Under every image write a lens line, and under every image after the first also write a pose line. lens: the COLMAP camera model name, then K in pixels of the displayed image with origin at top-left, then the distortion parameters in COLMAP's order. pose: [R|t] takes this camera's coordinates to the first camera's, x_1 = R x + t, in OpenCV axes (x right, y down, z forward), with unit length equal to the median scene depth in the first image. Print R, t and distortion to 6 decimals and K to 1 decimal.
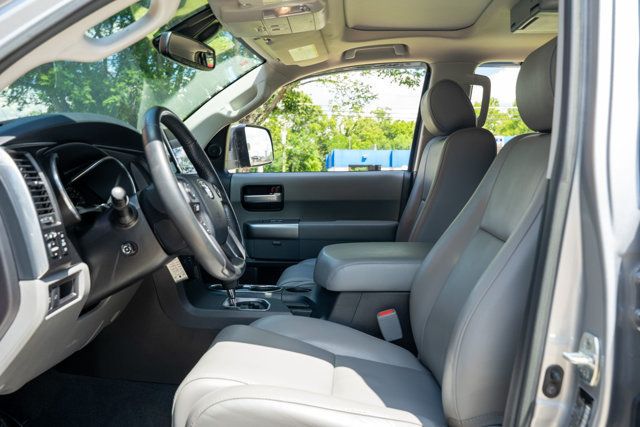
lens RADIAL K [[619.3, 0, 325.6], [0, 619.3, 214.1], [0, 0, 1]] dist [-0.009833, 0.000000]
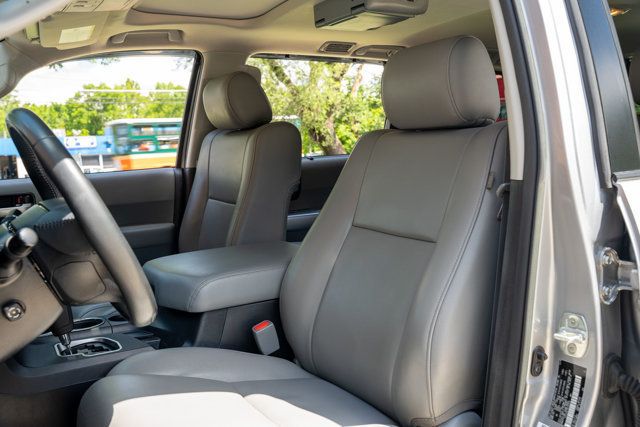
lens RADIAL K [[619.3, 0, 342.8], [0, 619.3, 219.8], [0, 0, 1]] dist [-0.009833, 0.000000]
pose [[0.831697, -0.102158, 0.545751, -0.222178], [0.082526, 0.994754, 0.060441, -0.034809], [-0.549063, -0.005230, 0.835765, 0.114707]]
